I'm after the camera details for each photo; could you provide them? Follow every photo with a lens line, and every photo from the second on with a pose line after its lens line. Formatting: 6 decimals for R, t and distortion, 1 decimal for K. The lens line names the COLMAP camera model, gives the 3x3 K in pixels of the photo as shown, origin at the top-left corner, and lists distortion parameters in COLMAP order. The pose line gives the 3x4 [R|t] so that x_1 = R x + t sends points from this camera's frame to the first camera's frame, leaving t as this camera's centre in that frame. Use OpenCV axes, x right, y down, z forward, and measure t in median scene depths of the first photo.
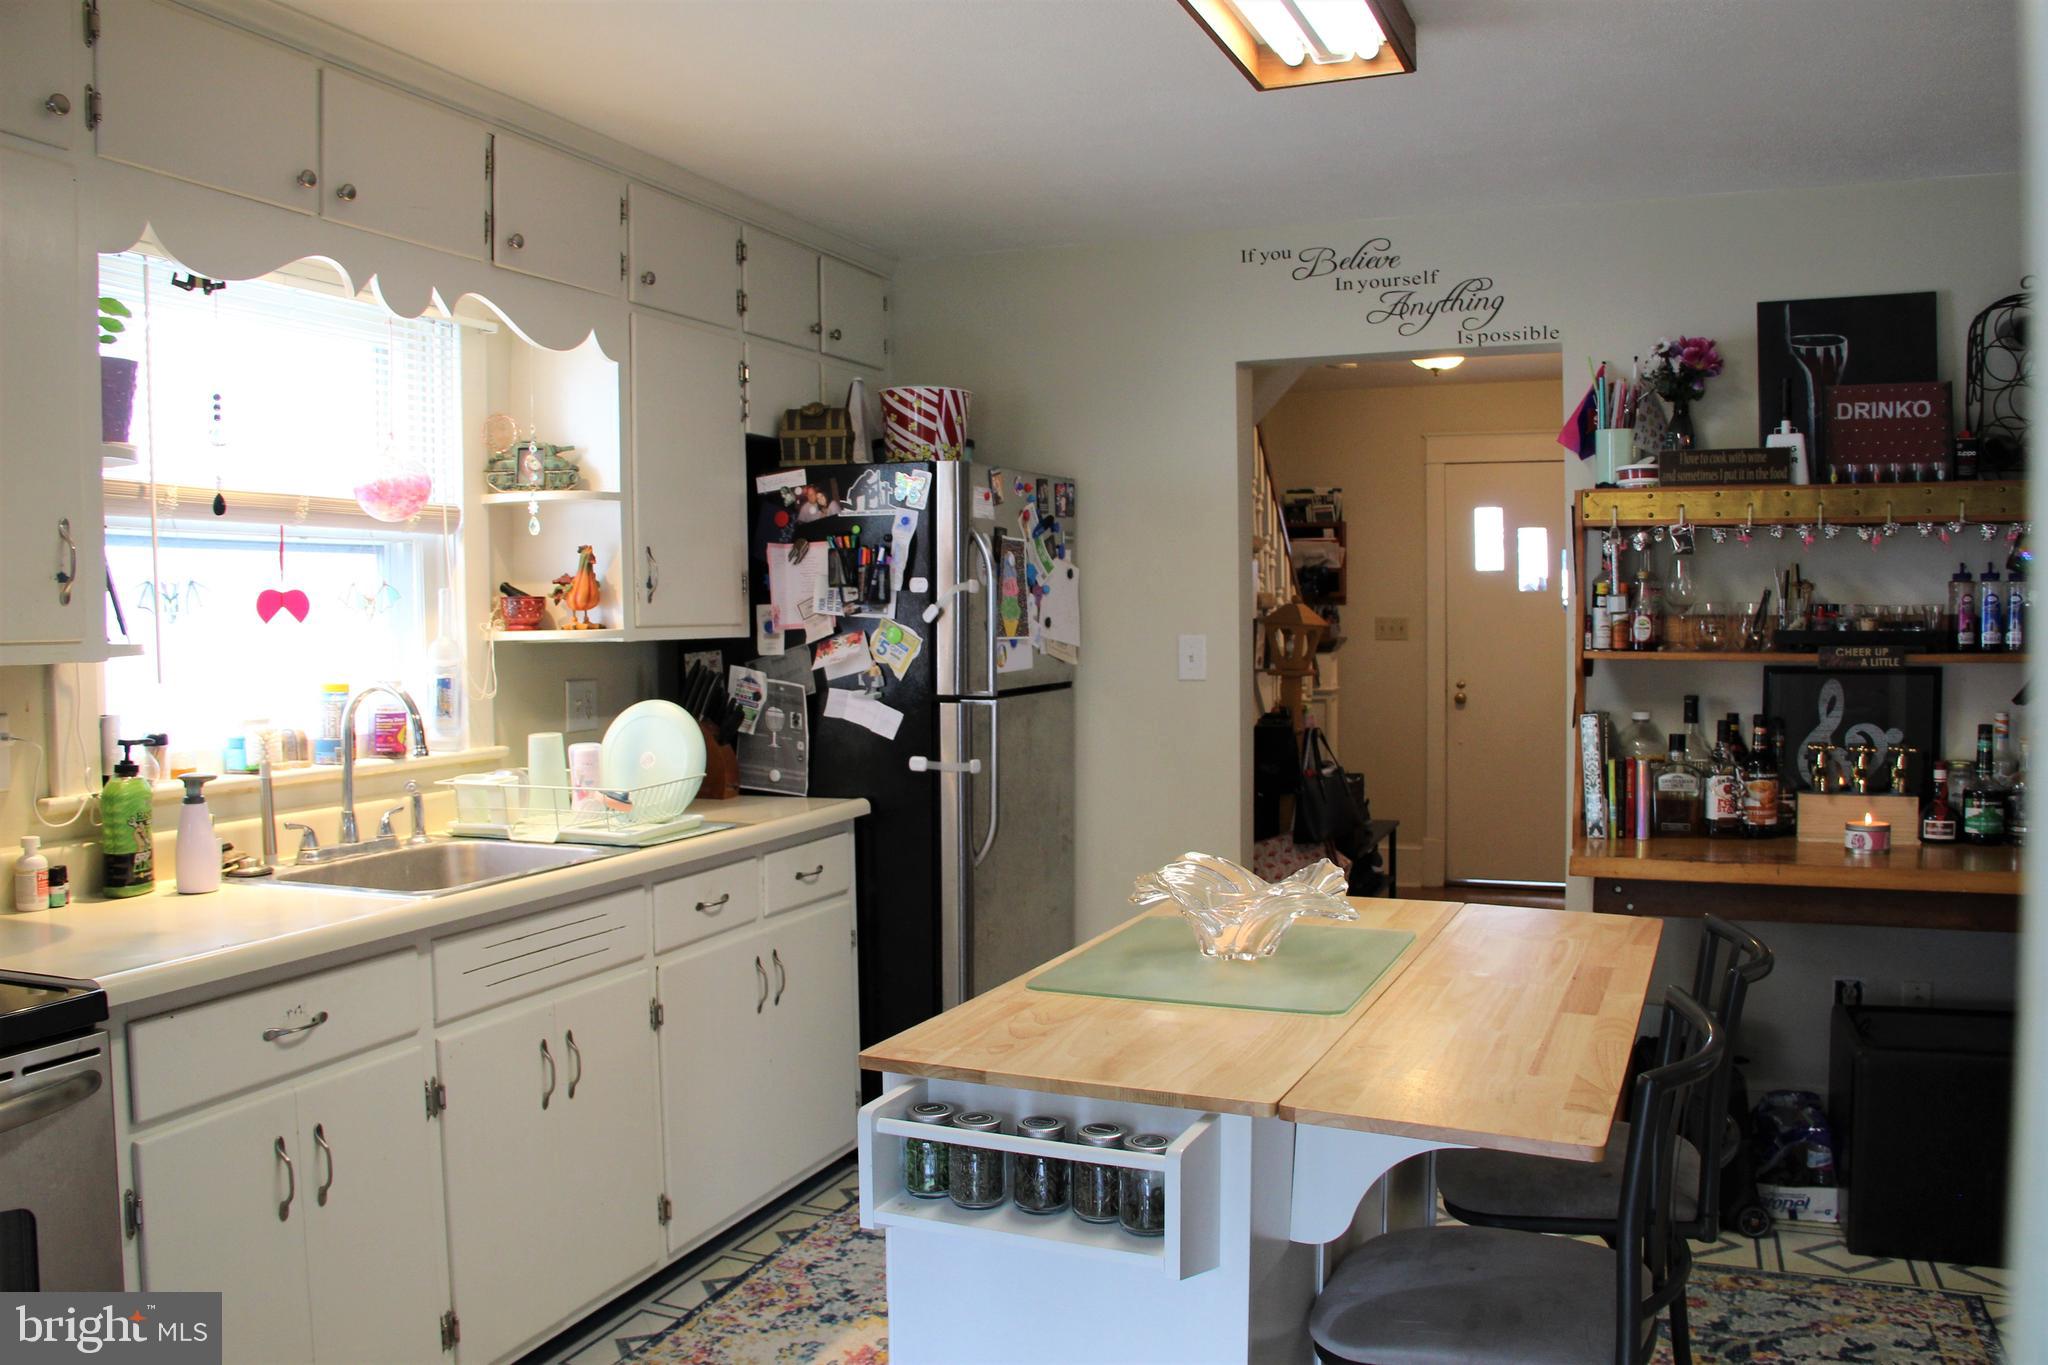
lens RADIAL K [[1723.4, 0, 1027.9], [0, 1723.4, 678.8], [0, 0, 1]] dist [-0.116391, 0.069429]
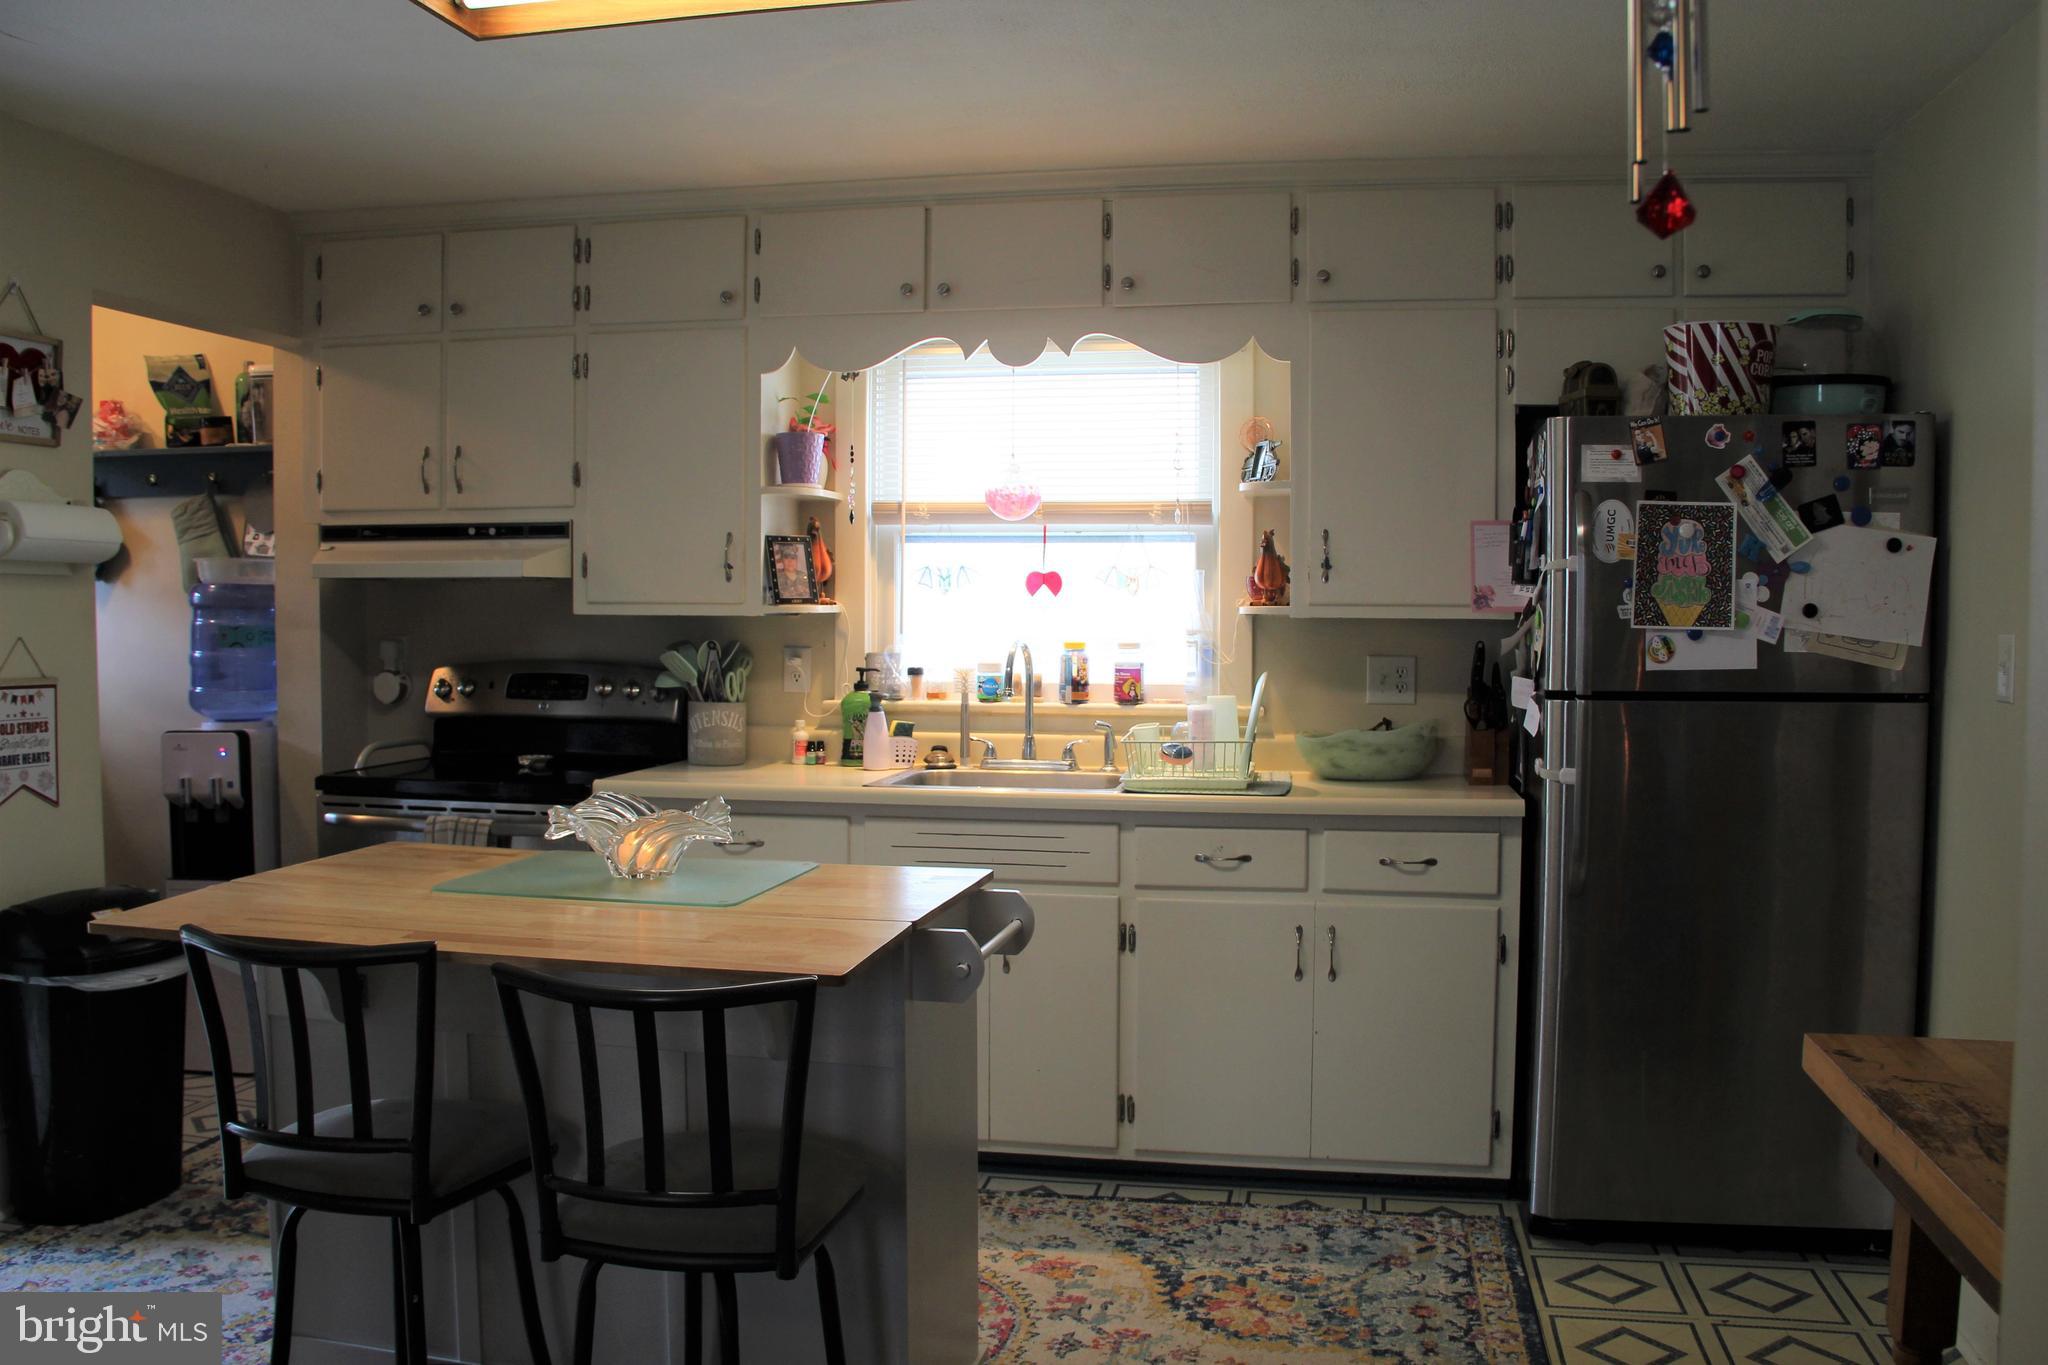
lens RADIAL K [[1723.4, 0, 1029.7], [0, 1723.4, 677.7], [0, 0, 1]] dist [-0.116391, 0.069429]
pose [[0.189025, 0.052962, -0.980543, 0.897585], [-0.045356, 0.997950, 0.045158, -0.028631], [0.980924, 0.035938, 0.191040, 0.703484]]
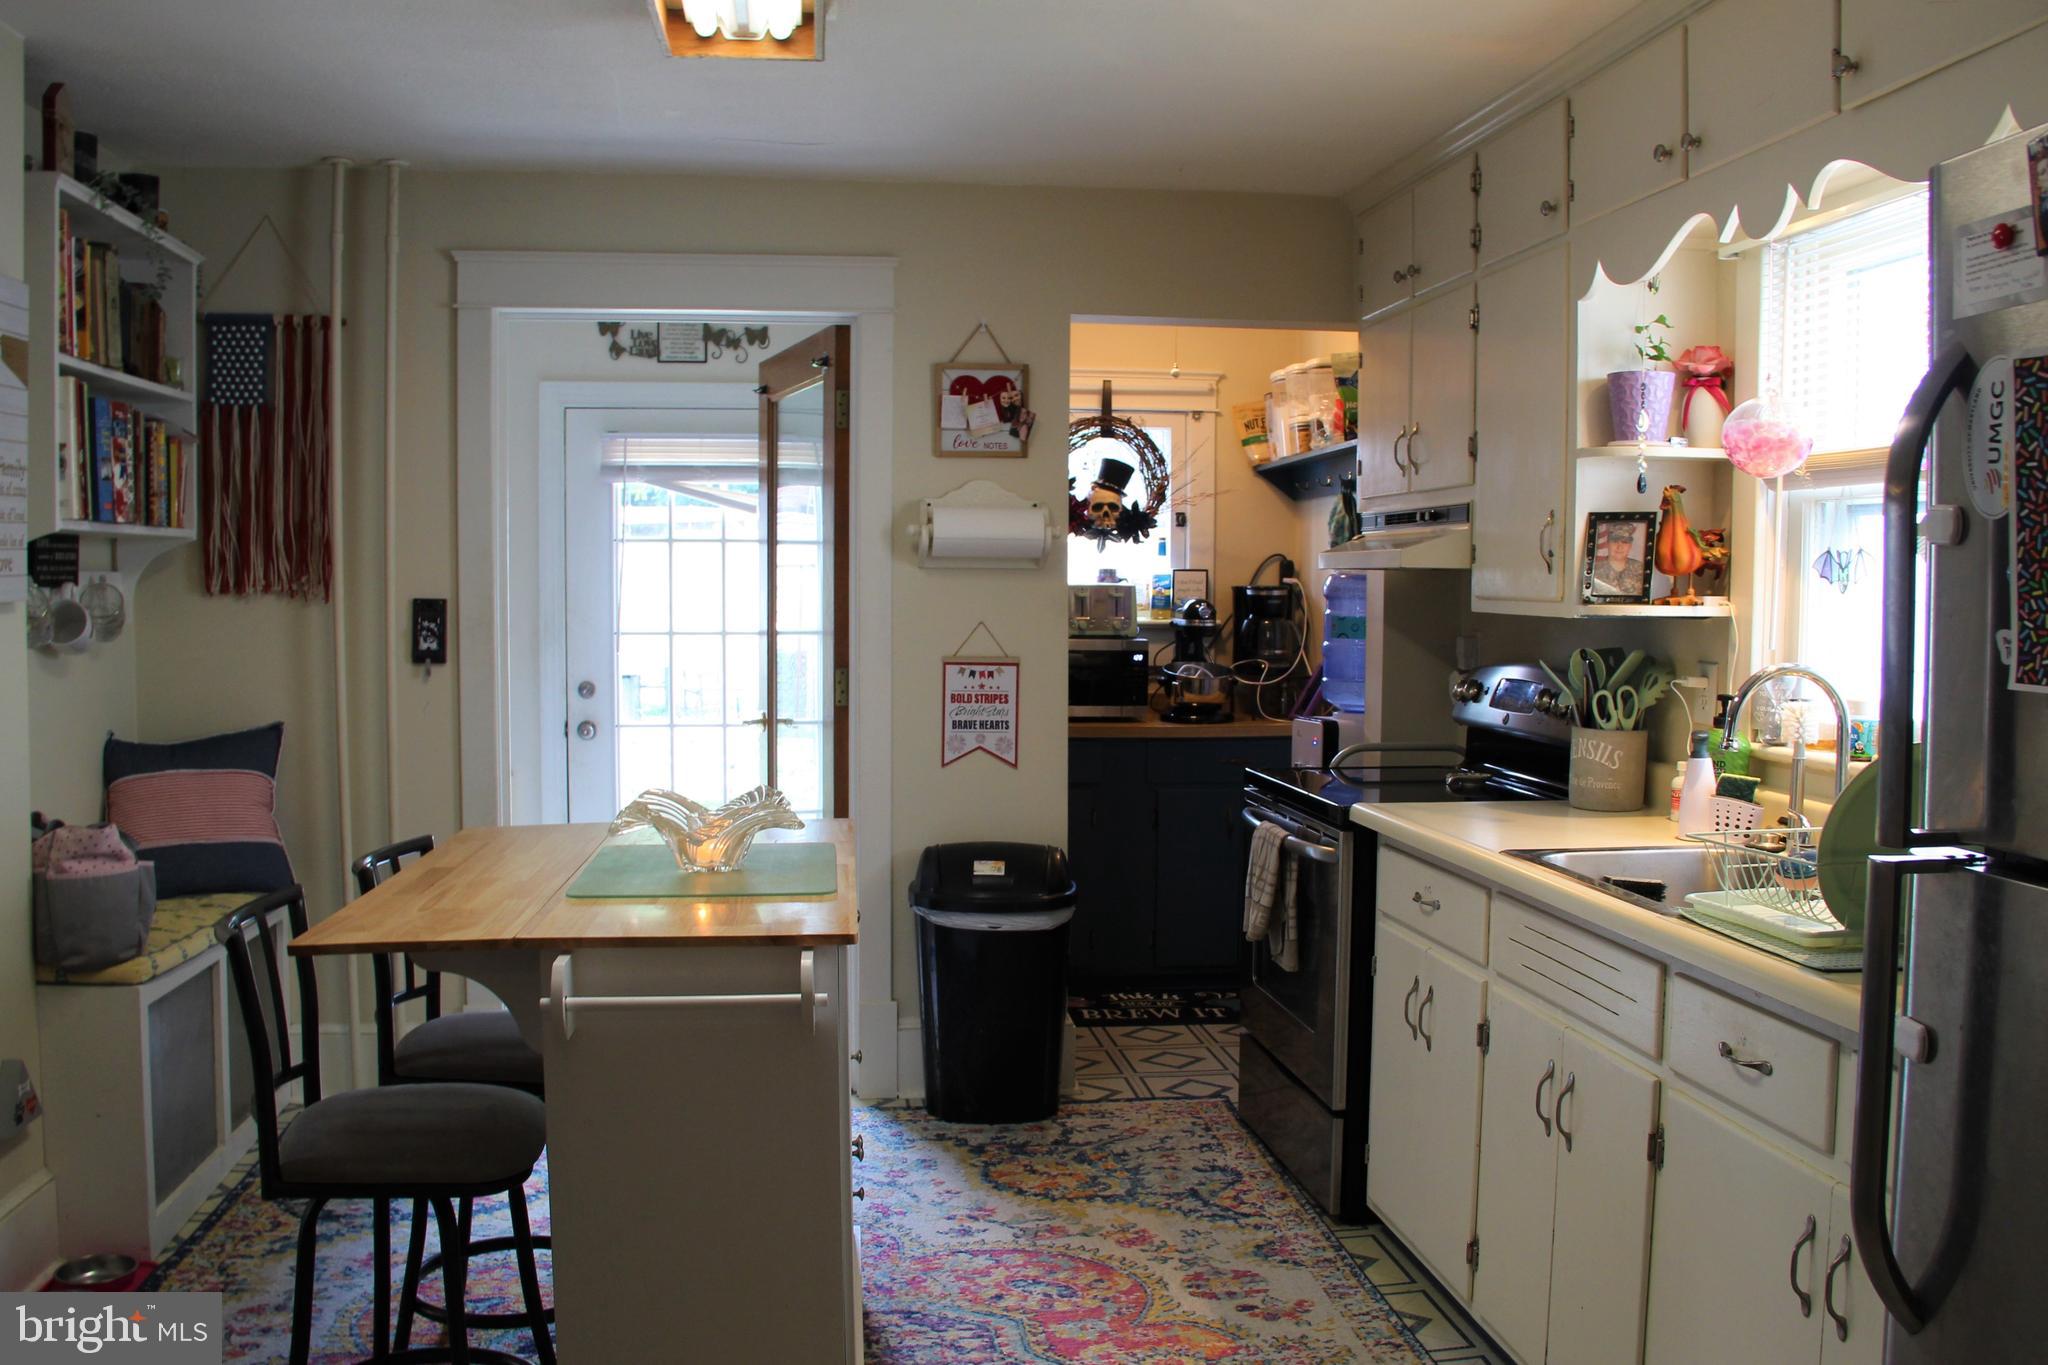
lens RADIAL K [[1792.1, 0, 1025.6], [0, 1792.1, 685.5], [0, 0, 1]] dist [-0.138201, -0.001378]
pose [[-0.865404, 0.035546, -0.499813, 0.356613], [-0.016542, 0.994910, 0.099399, -0.065893], [0.500802, 0.094288, -0.860411, 1.494131]]
